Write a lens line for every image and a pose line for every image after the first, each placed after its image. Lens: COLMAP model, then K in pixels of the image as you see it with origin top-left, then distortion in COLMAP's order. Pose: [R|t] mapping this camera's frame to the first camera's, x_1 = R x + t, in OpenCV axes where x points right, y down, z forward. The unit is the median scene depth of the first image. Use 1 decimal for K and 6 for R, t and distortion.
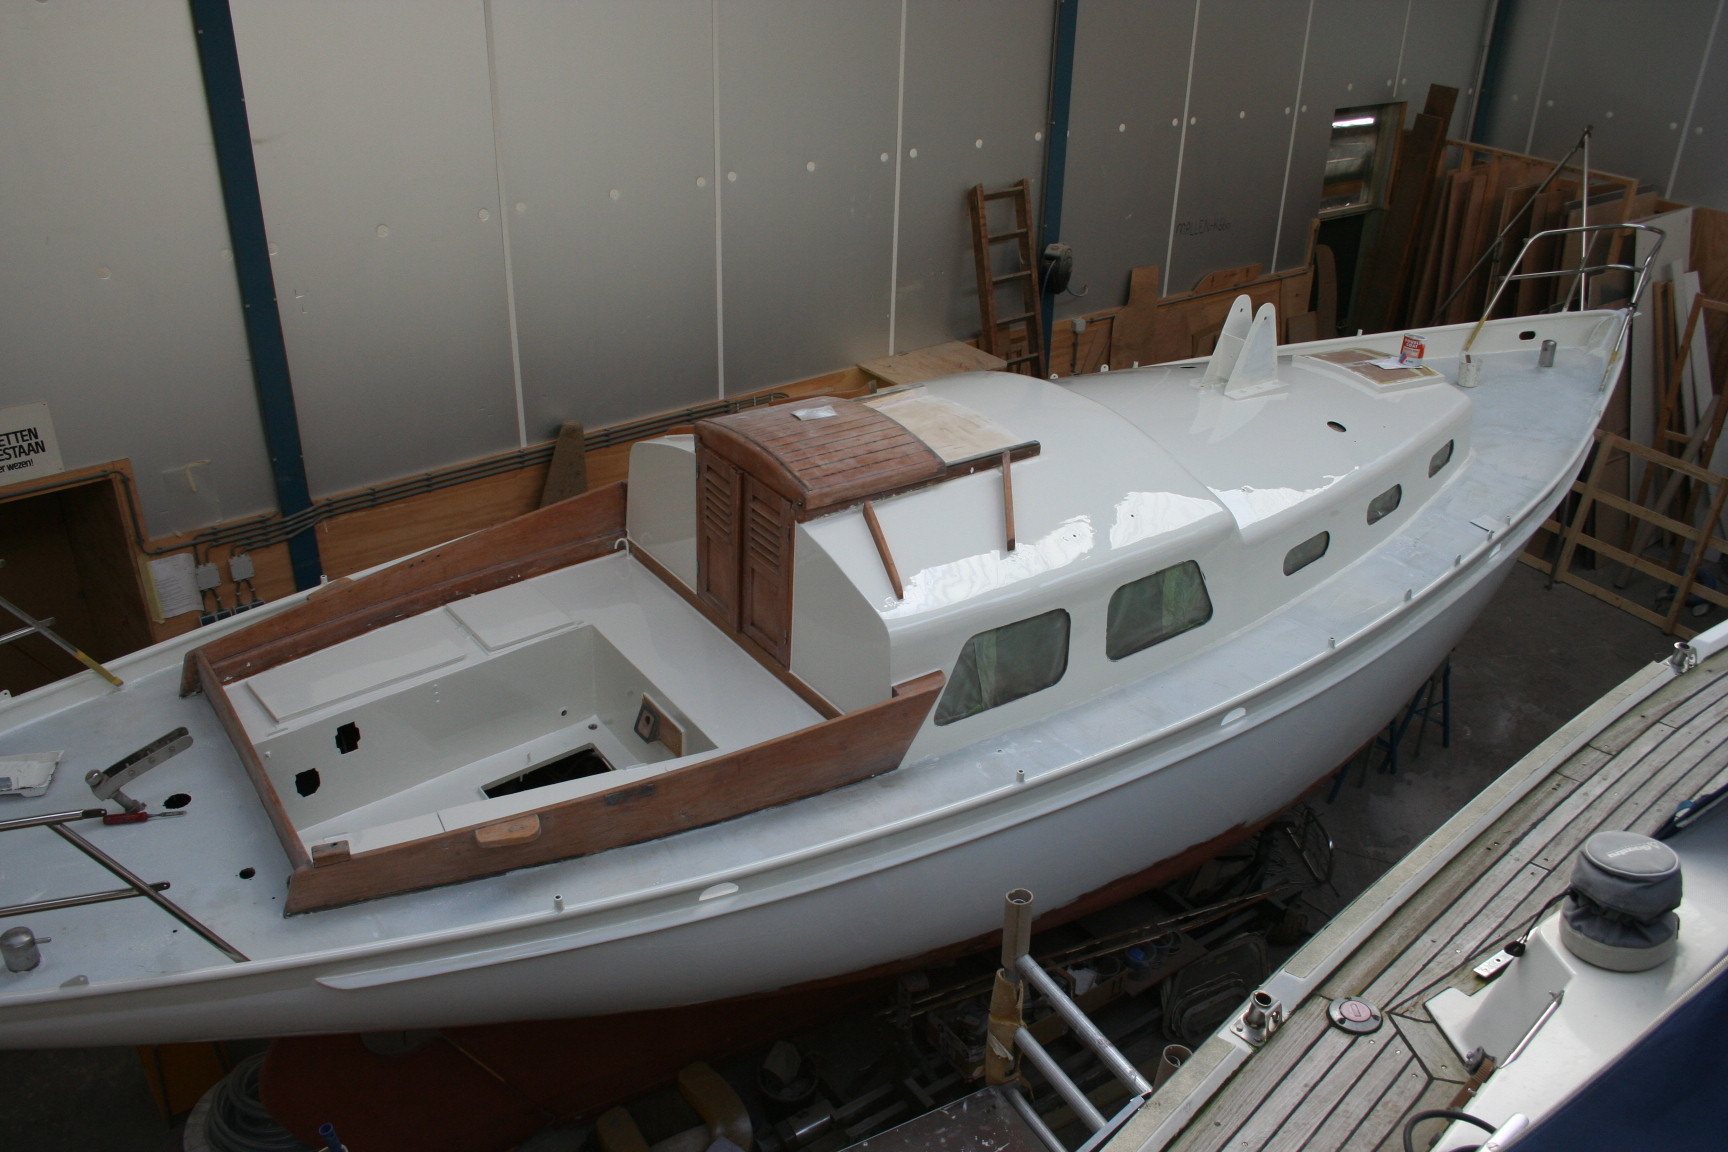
lens RADIAL K [[1423.0, 0, 871.1], [0, 1423.0, 590.5], [0, 0, 1]] dist [-0.110128, 0.058437]
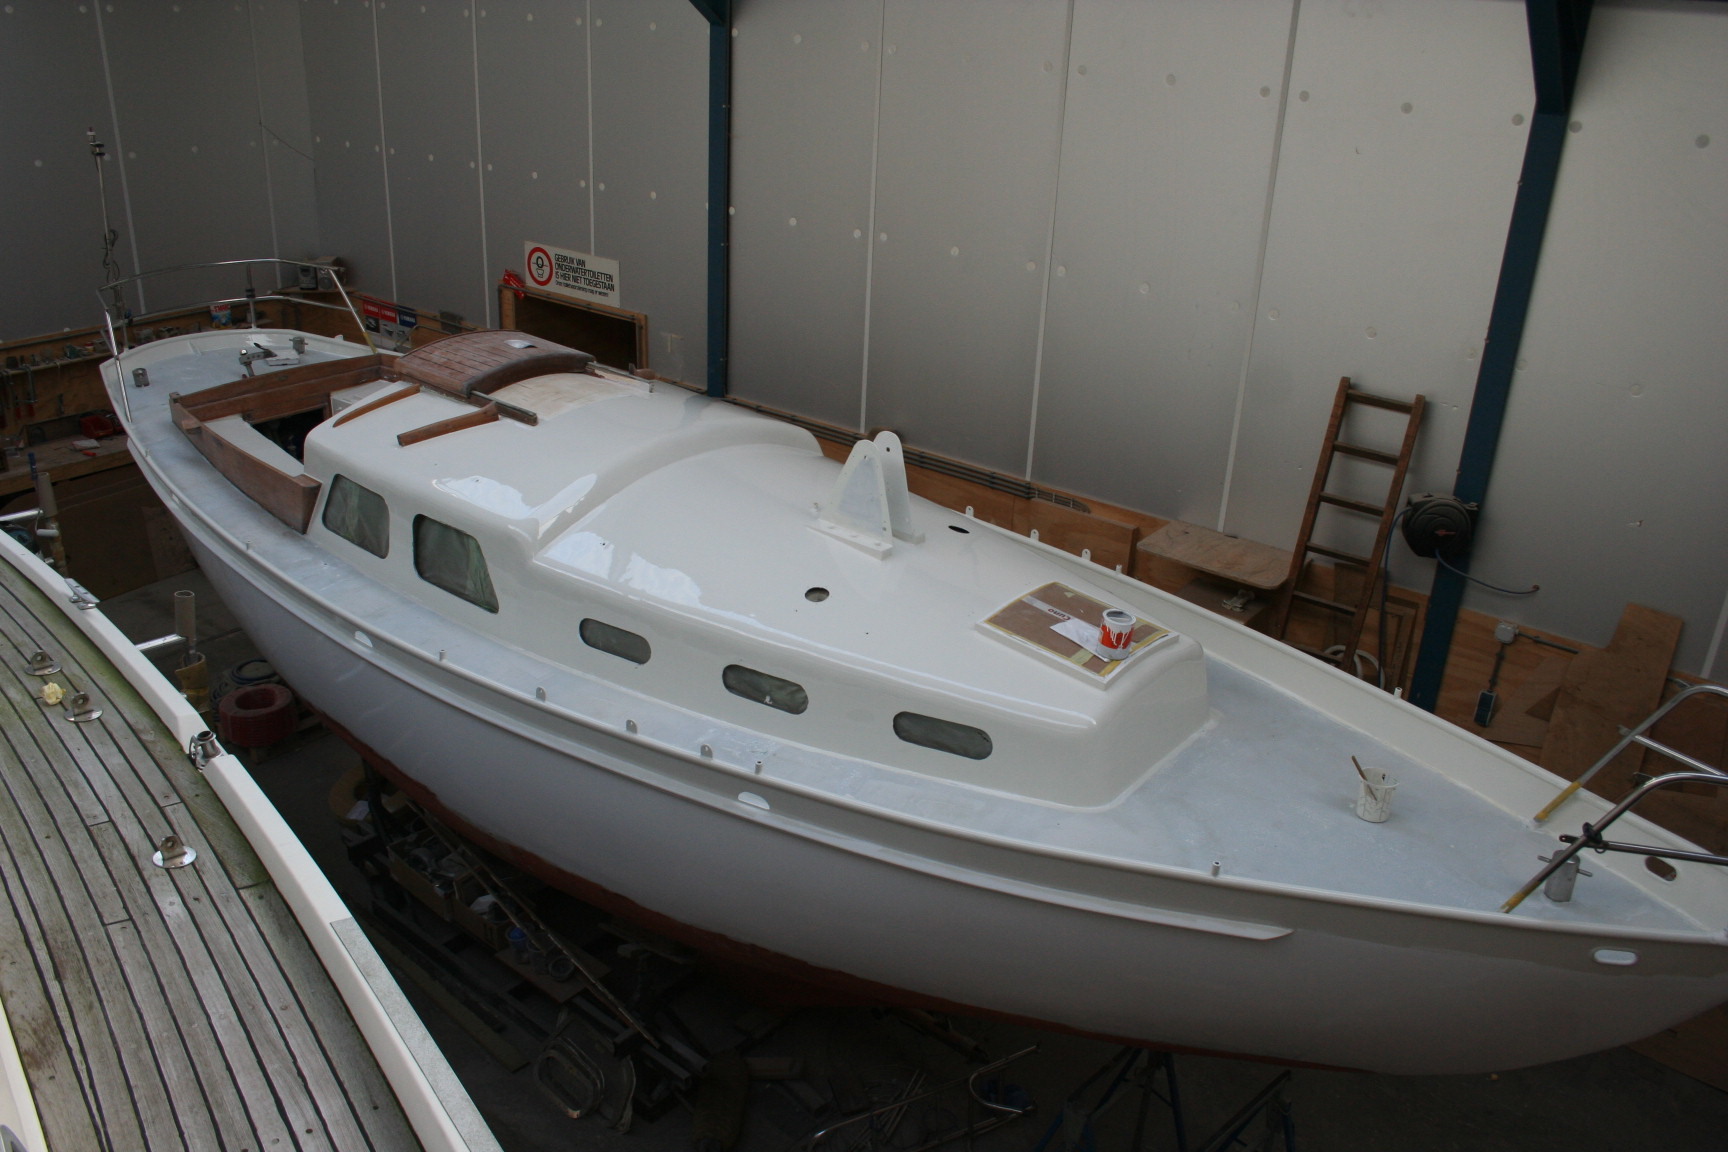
lens RADIAL K [[1423.0, 0, 857.9], [0, 1423.0, 577.3], [0, 0, 1]] dist [-0.110128, 0.058437]
pose [[0.260612, 0.383597, -0.885966, 1.104218], [-0.491353, 0.842638, 0.220303, -0.329481], [0.831056, 0.377908, 0.408083, 0.686428]]
